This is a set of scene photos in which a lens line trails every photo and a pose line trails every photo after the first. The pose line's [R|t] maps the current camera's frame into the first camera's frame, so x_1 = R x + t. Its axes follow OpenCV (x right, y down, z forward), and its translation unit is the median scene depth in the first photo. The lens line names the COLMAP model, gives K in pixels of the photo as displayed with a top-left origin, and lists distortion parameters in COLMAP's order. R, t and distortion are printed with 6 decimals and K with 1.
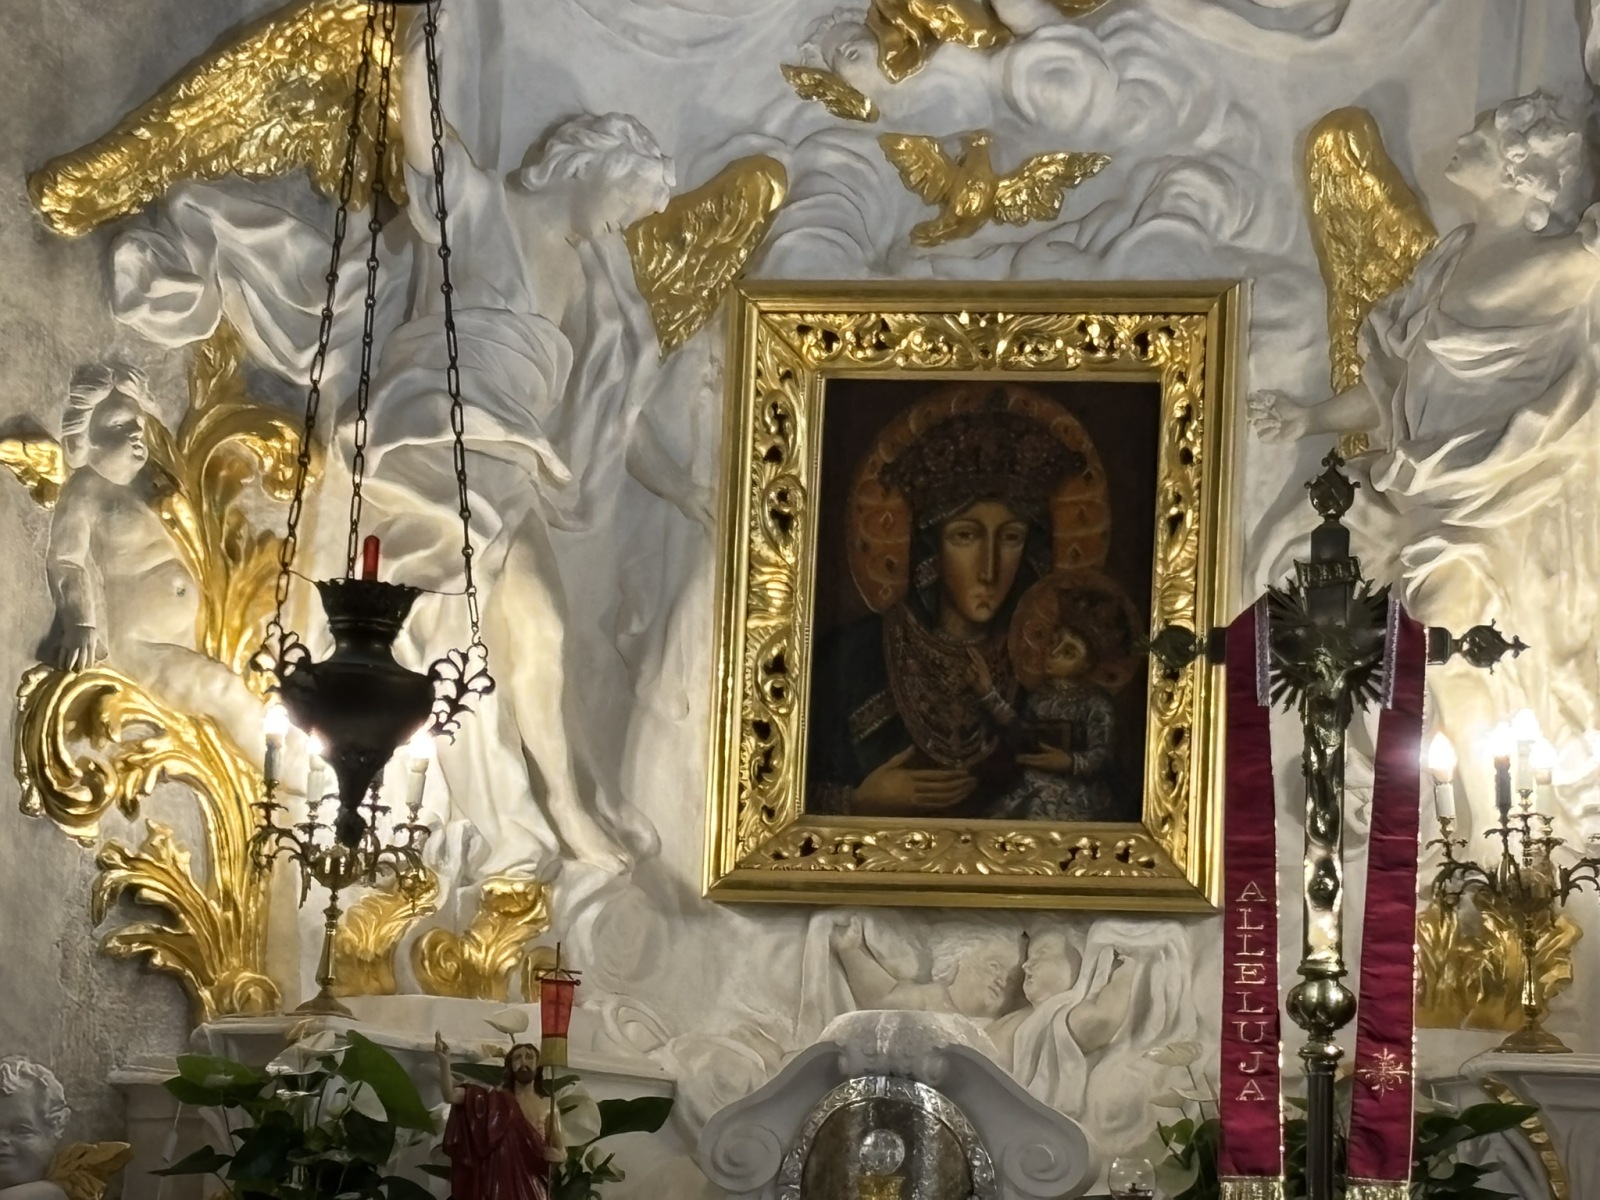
lens RADIAL K [[6443.8, 0, 722.8], [0, 6443.8, 602.7], [0, 0, 1]] dist [0.532362, -2.568142]
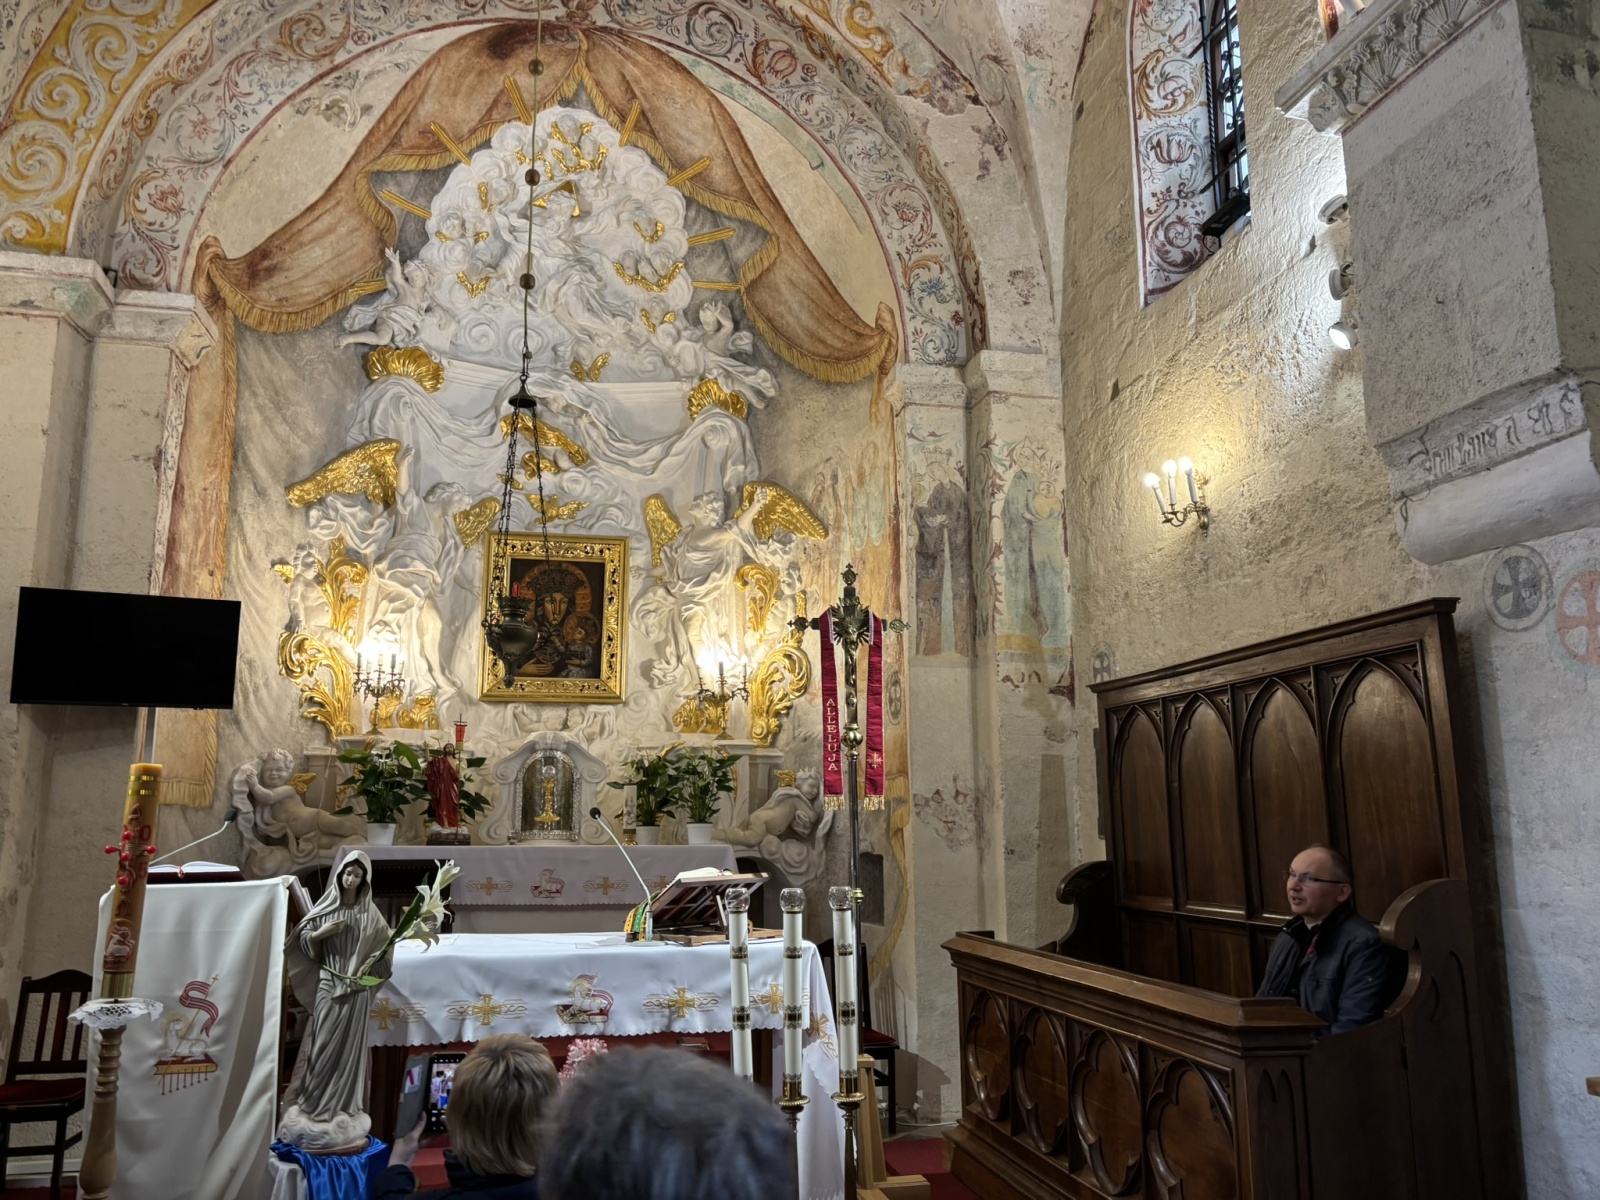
lens RADIAL K [[1208.7, 0, 791.9], [0, 1208.7, 597.4], [0, 0, 1]] dist [0.046997, -0.047578]
pose [[0.920537, 0.030252, 0.389482, -0.107902], [-0.017828, 0.999212, -0.035475, 0.009613], [-0.390249, 0.025713, 0.920350, 0.307345]]
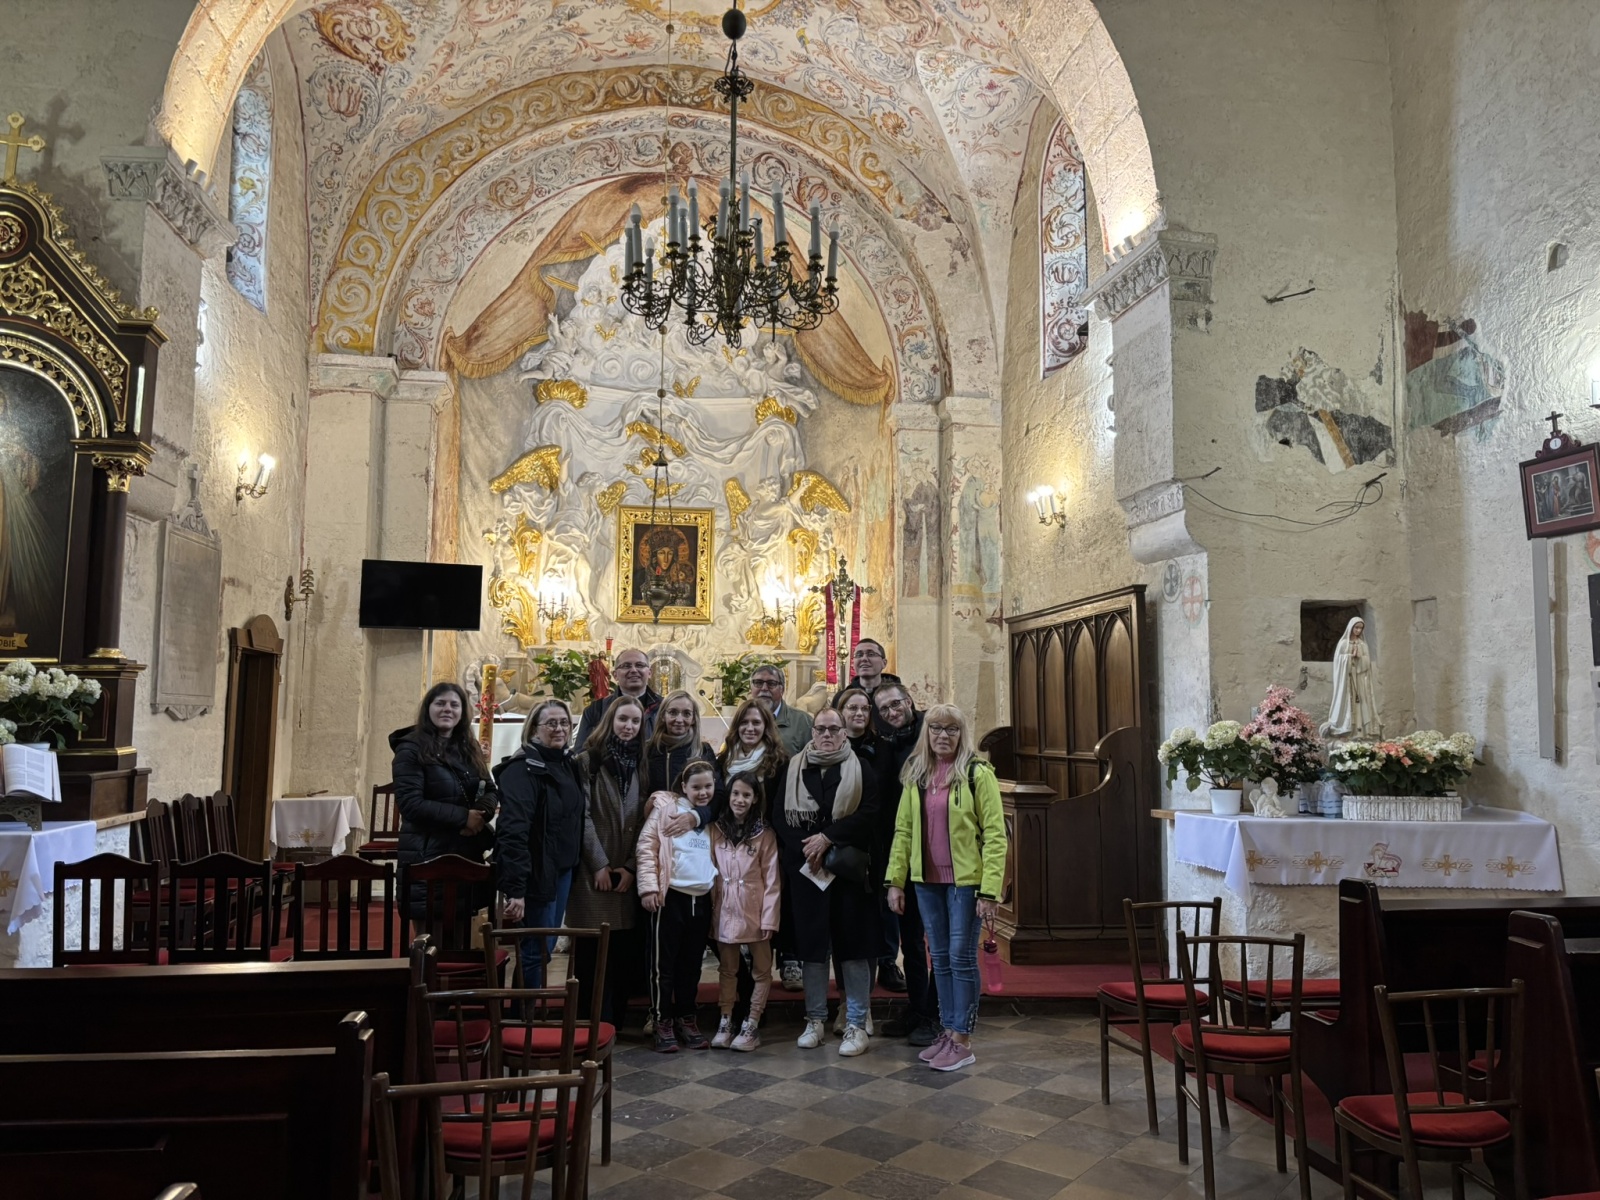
lens RADIAL K [[1207.2, 0, 802.1], [0, 1207.2, 591.1], [0, 0, 1]] dist [0.048044, -0.052610]
pose [[0.940143, 0.003824, 0.340760, -0.198297], [-0.019444, 0.998910, 0.042436, -0.024404], [-0.340226, -0.046522, 0.939192, 0.011248]]
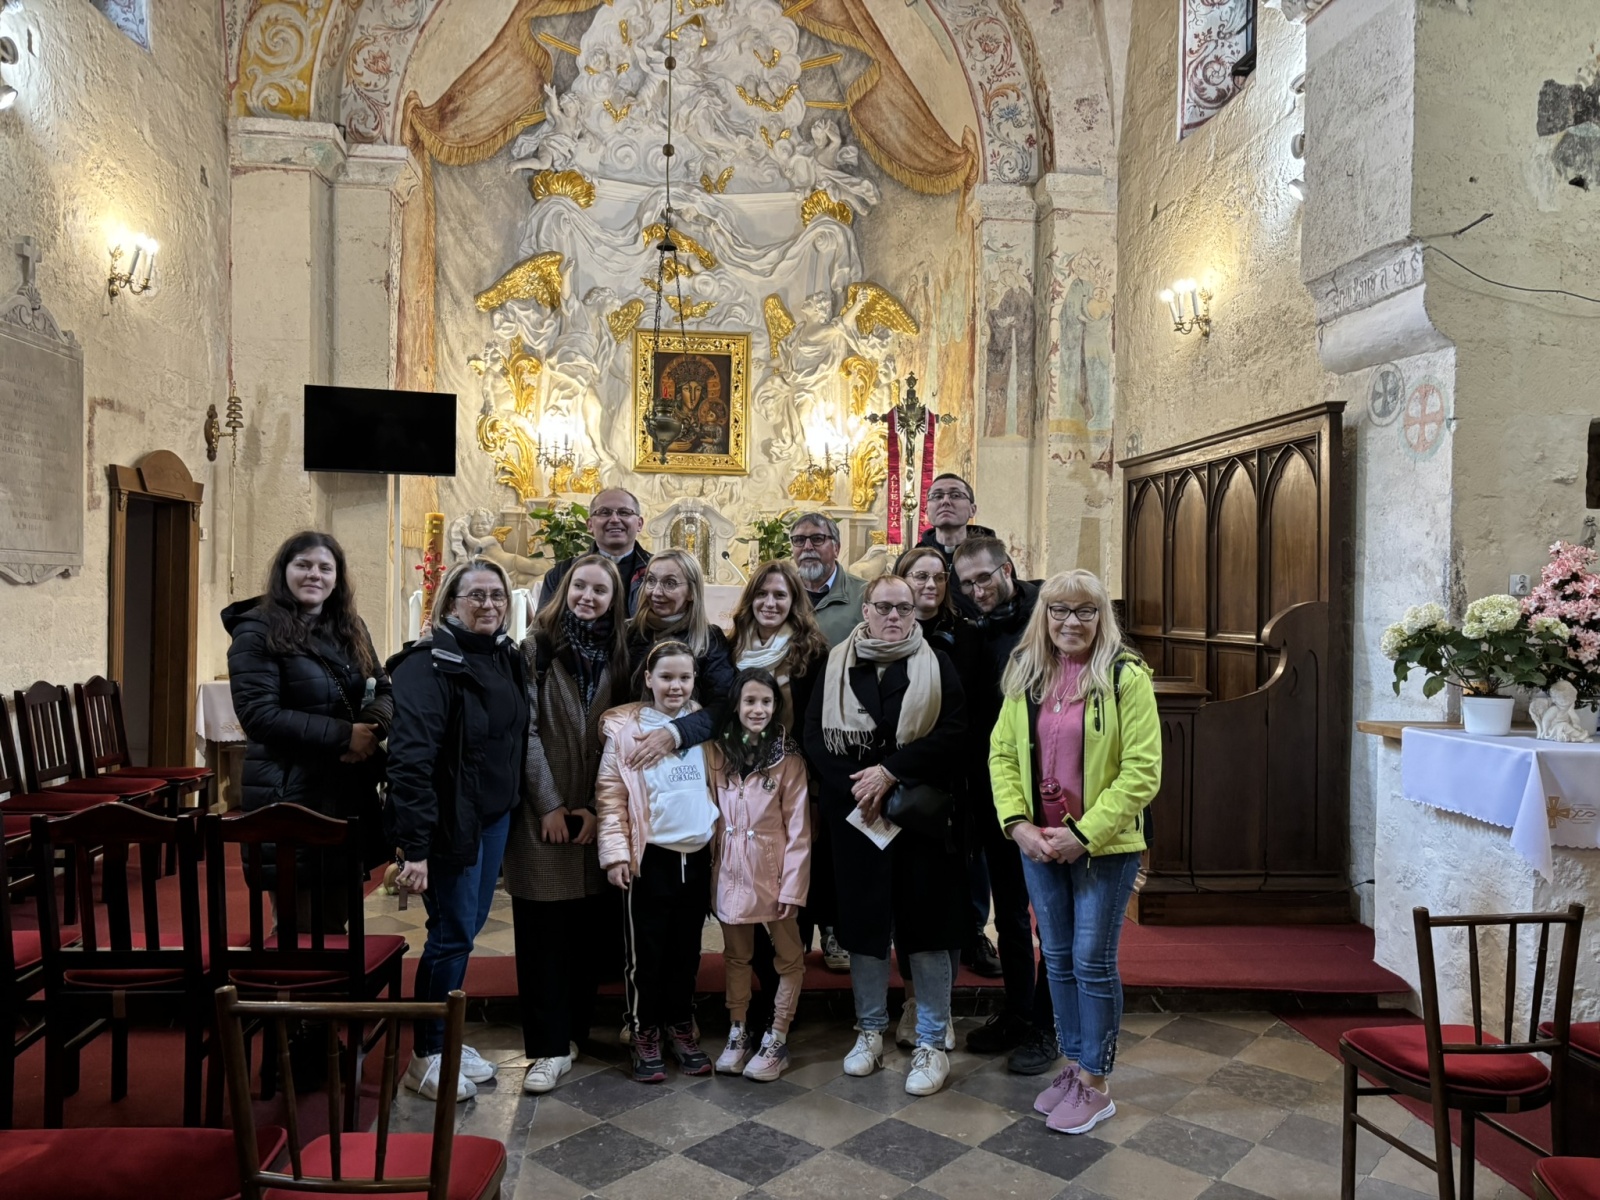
lens RADIAL K [[1215.2, 0, 792.6], [0, 1215.2, 597.6], [0, 0, 1]] dist [-0.000109, 0.007719]
pose [[0.957403, -0.028562, 0.287338, -0.139916], [-0.017546, 0.987502, 0.156625, -0.000130], [-0.288220, -0.154995, 0.944937, 0.167155]]
